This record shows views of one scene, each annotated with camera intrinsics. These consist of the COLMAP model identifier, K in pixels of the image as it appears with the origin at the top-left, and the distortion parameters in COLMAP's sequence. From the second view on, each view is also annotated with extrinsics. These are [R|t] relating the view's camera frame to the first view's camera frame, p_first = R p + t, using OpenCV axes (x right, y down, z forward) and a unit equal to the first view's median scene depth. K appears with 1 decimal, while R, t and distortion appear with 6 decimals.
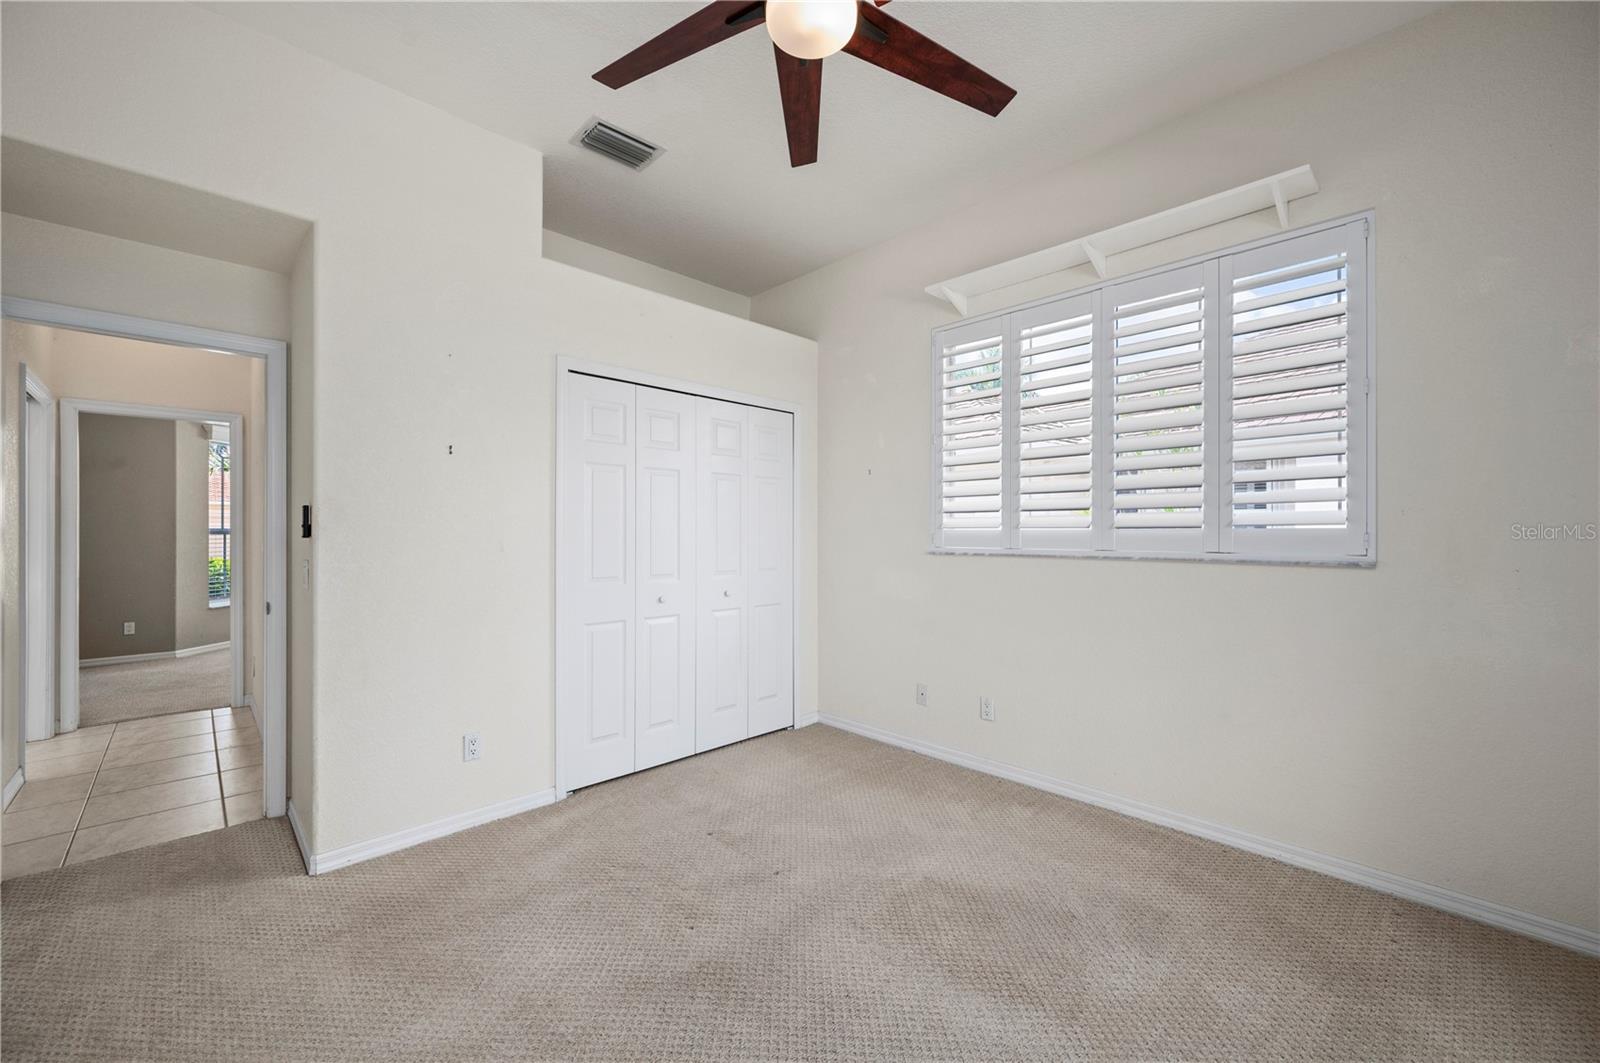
lens RADIAL K [[637.8, 0, 805.6], [0, 637.8, 527.6], [0, 0, 1]] dist [-0.004571, 0.000907]
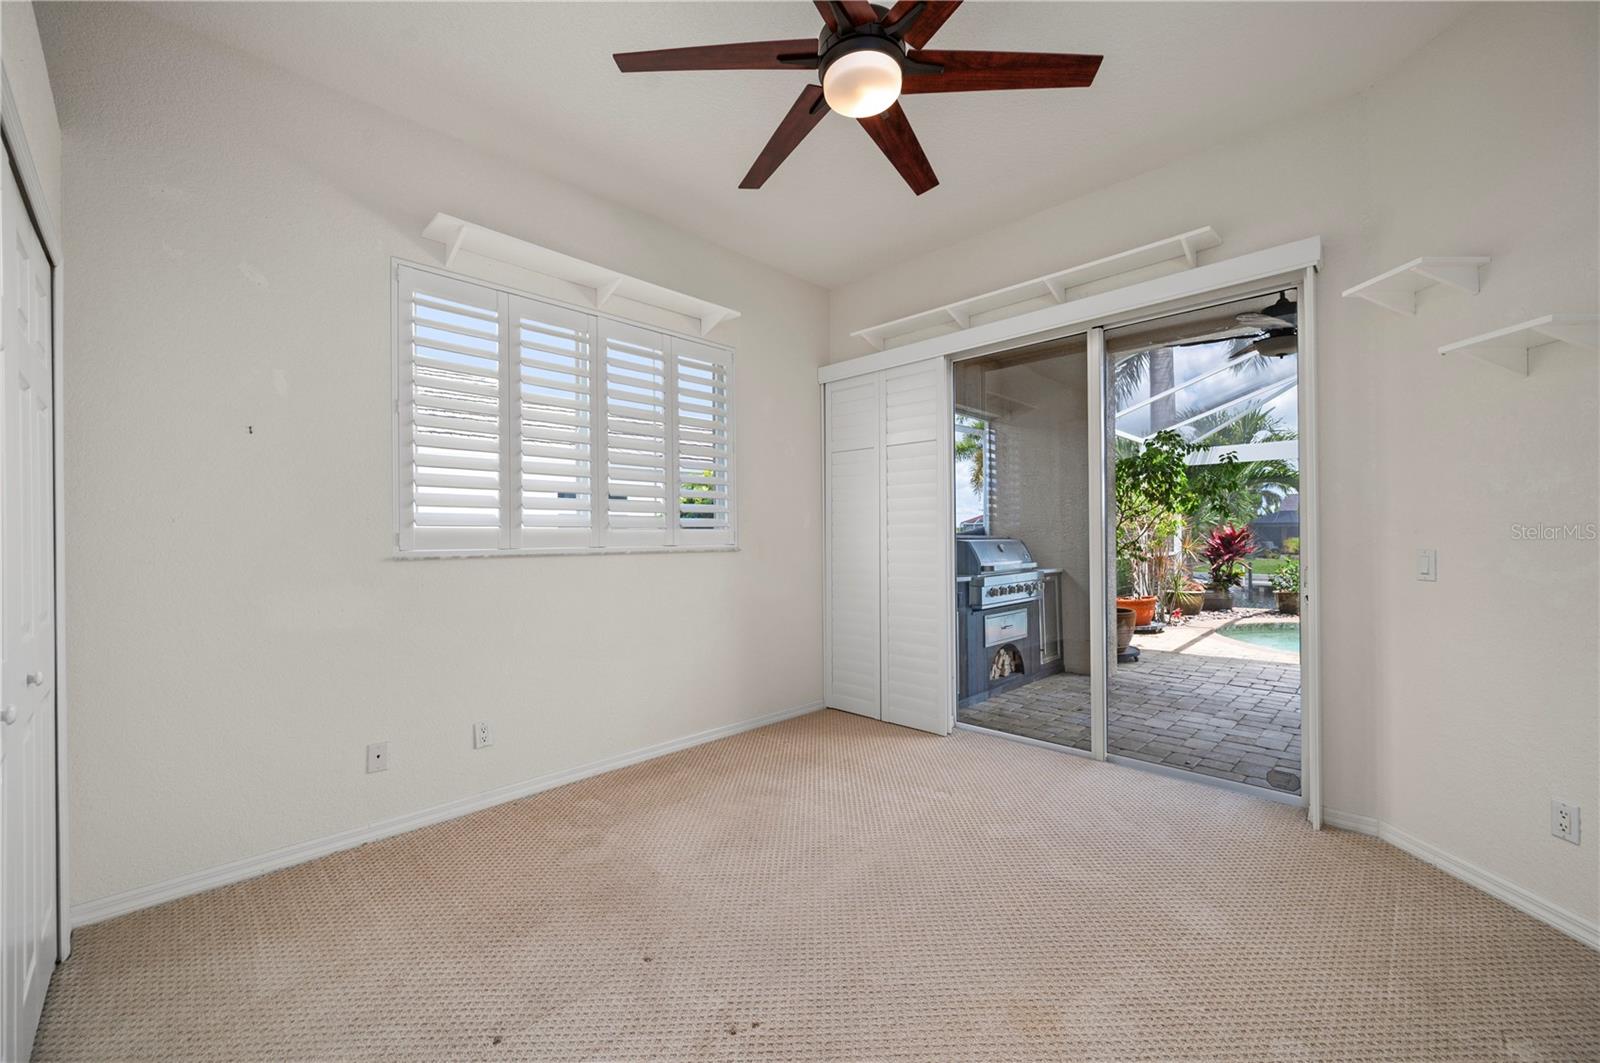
lens RADIAL K [[637.8, 0, 816.1], [0, 637.8, 534.0], [0, 0, 1]] dist [-0.004571, 0.000907]
pose [[-0.048177, 0.006001, 0.998821, -0.647434], [0.001536, 0.999981, -0.005934, 0.018322], [-0.998838, 0.001248, -0.048185, 0.631485]]
